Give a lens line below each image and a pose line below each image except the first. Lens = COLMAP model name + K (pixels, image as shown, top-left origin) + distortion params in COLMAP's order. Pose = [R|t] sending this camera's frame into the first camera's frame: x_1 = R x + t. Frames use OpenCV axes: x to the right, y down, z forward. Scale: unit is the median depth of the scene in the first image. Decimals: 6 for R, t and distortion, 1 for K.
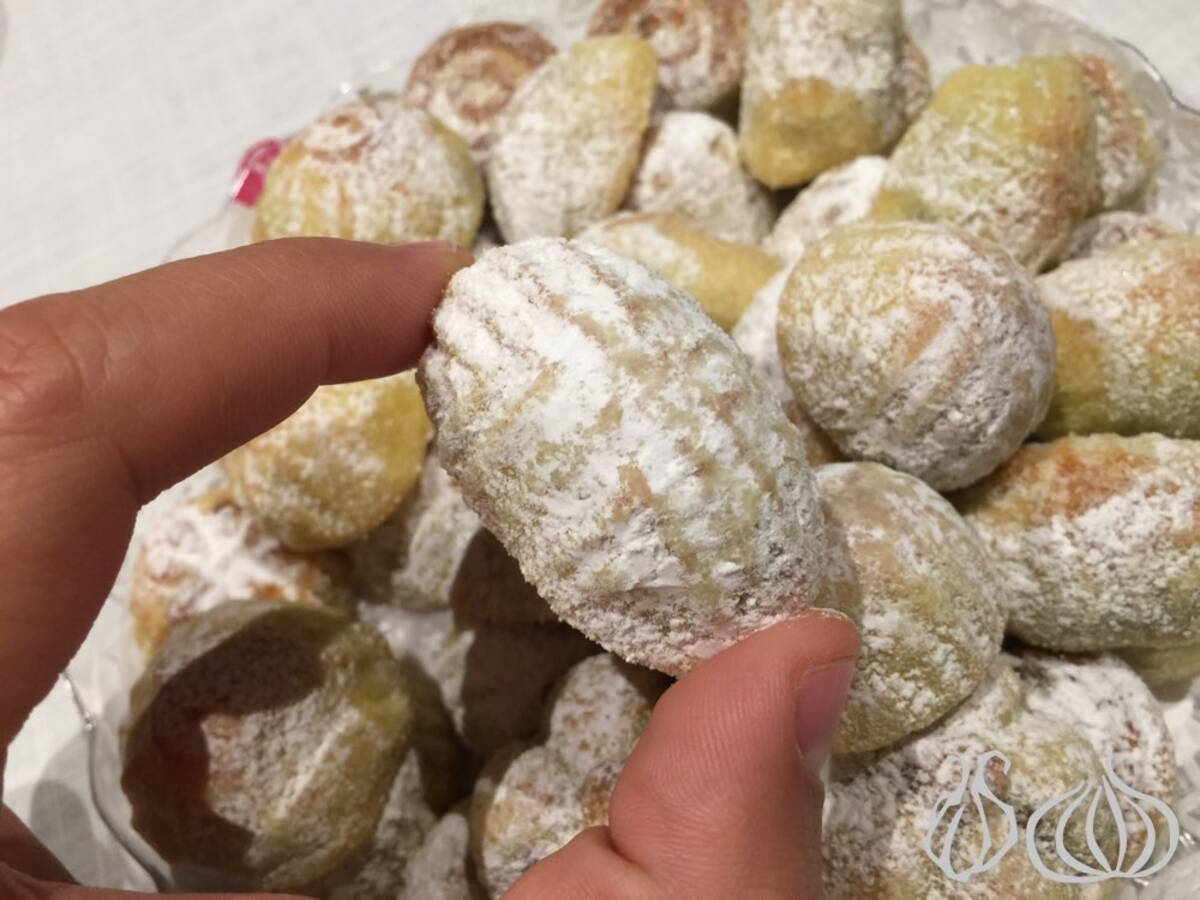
lens RADIAL K [[1053.5, 0, 595.7], [0, 1053.5, 444.6], [0, 0, 1]] dist [0.058797, -0.146372]
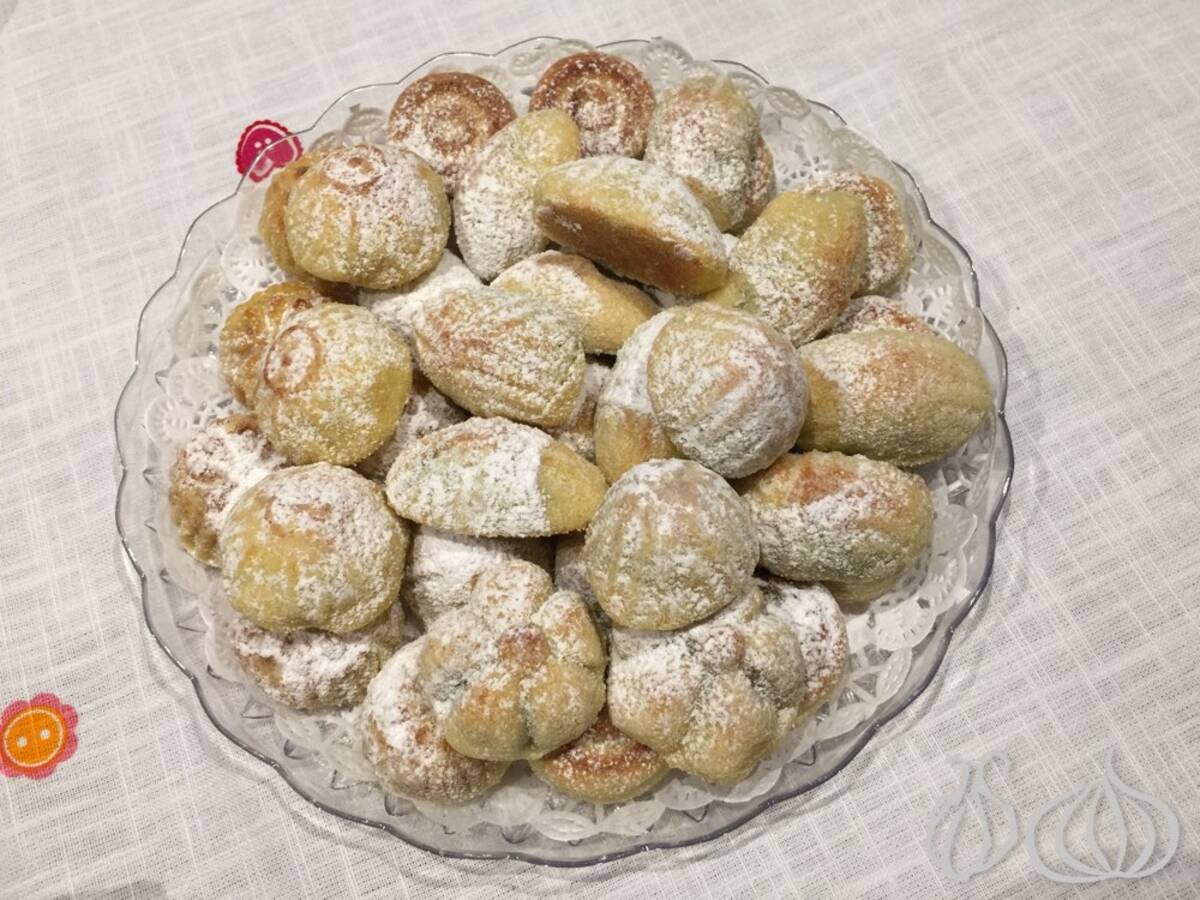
lens RADIAL K [[1033.3, 0, 596.9], [0, 1033.3, 436.7], [0, 0, 1]] dist [0.010757, 0.003037]
pose [[0.984983, 0.096765, 0.142988, -0.119577], [-0.111653, 0.988699, 0.100043, -0.164110], [-0.131692, -0.114505, 0.984655, -0.559819]]
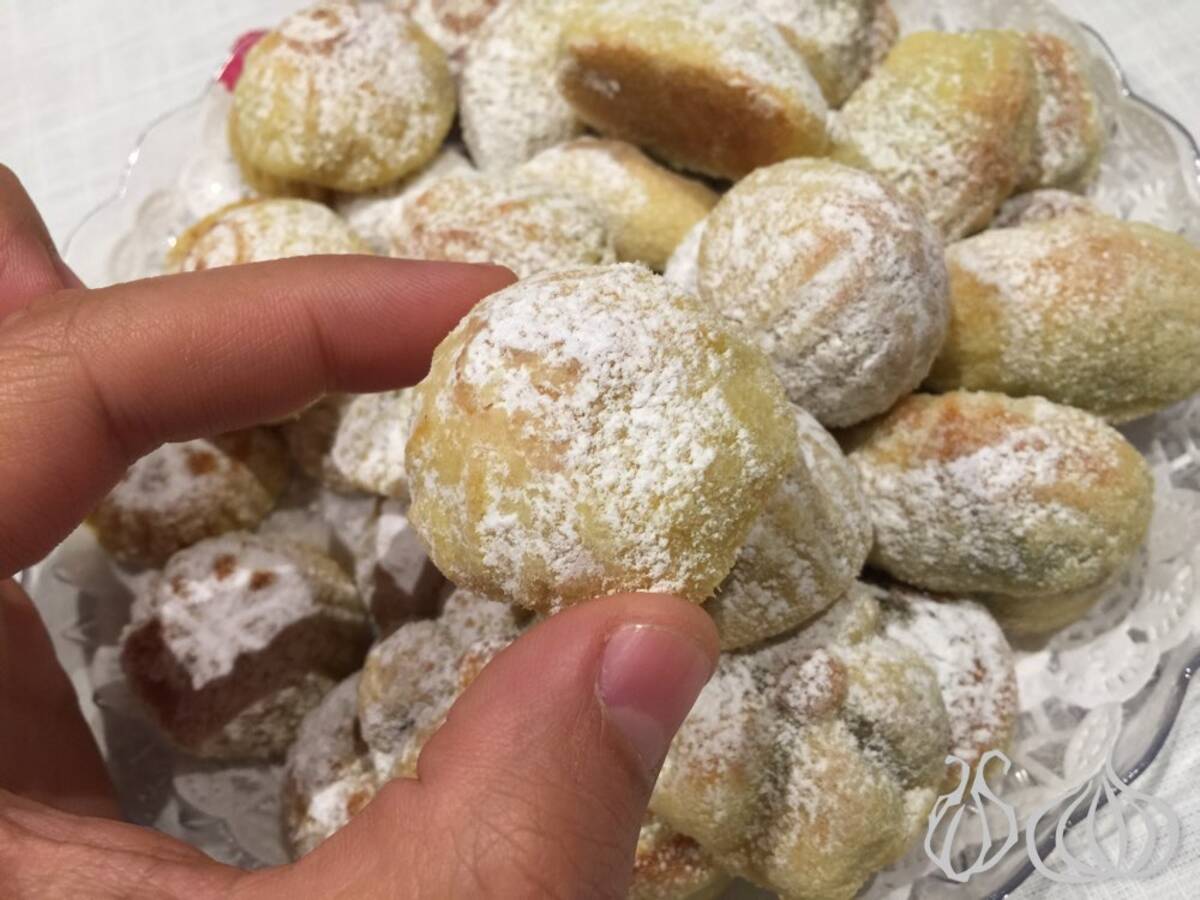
lens RADIAL K [[1053.5, 0, 595.7], [0, 1053.5, 444.6], [0, 0, 1]] dist [0.058797, -0.146372]
pose [[0.993548, 0.112683, 0.012872, 0.081690], [-0.113186, 0.992345, 0.049391, 0.036820], [-0.007208, -0.050530, 0.998697, -0.065776]]
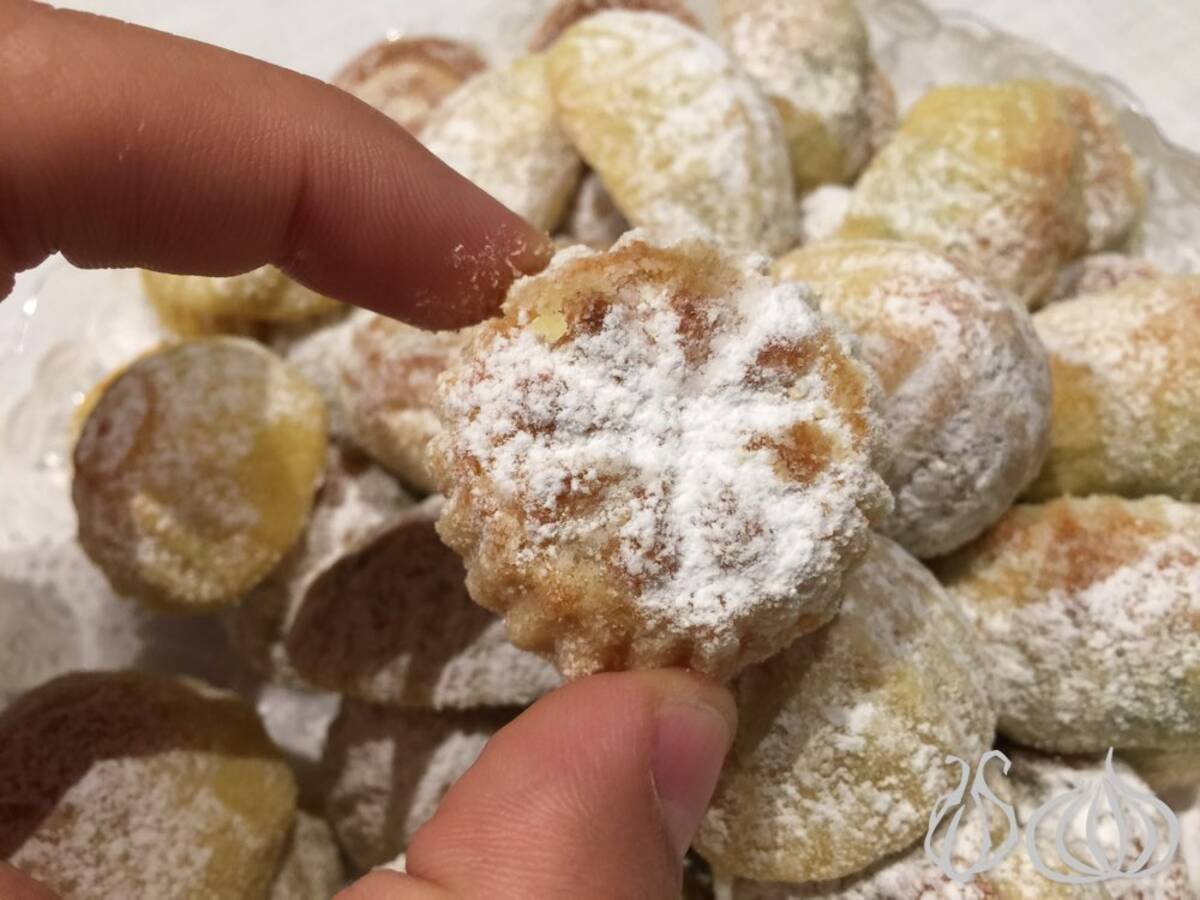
lens RADIAL K [[1064.4, 0, 600.0], [0, 1064.4, 450.0], [0, 0, 1]] dist [0.059589, -0.149071]
pose [[0.998457, 0.025951, 0.049100, 0.030847], [-0.022656, 0.997529, -0.066504, 0.021172], [-0.050704, 0.065289, 0.996577, 0.164724]]
